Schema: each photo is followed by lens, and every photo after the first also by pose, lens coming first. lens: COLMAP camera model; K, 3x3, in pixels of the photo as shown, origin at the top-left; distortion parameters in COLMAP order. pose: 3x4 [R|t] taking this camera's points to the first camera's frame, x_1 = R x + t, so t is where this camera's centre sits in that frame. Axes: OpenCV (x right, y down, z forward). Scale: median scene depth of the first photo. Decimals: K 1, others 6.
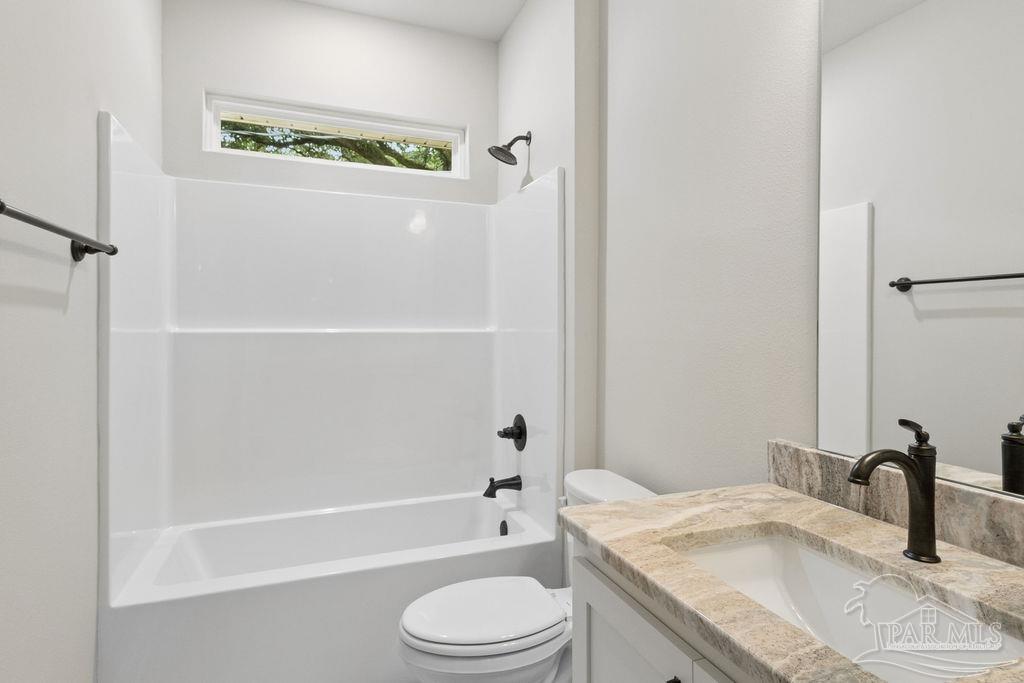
lens RADIAL K [[526.5, 0, 512.2], [0, 526.5, 333.6], [0, 0, 1]] dist [-0.003688, -0.000962]
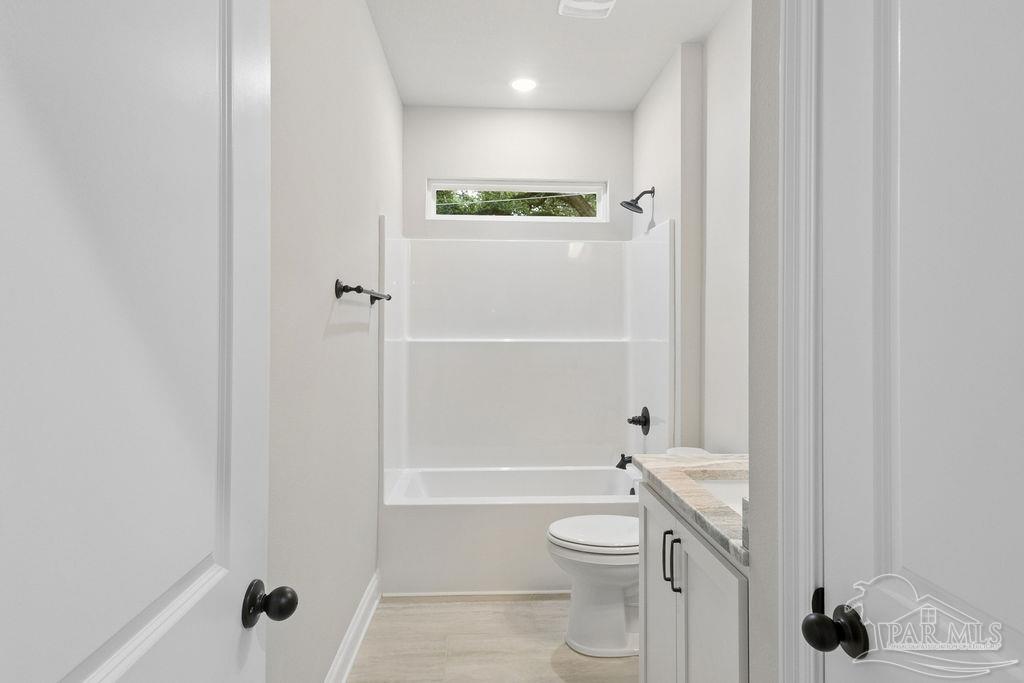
lens RADIAL K [[526.5, 0, 512.2], [0, 526.5, 333.6], [0, 0, 1]] dist [-0.003688, -0.000962]
pose [[0.948547, 0.003742, -0.316615, 0.115184], [-0.003698, 0.999993, 0.000742, -0.025470], [0.316616, 0.000467, 0.948554, -0.332676]]
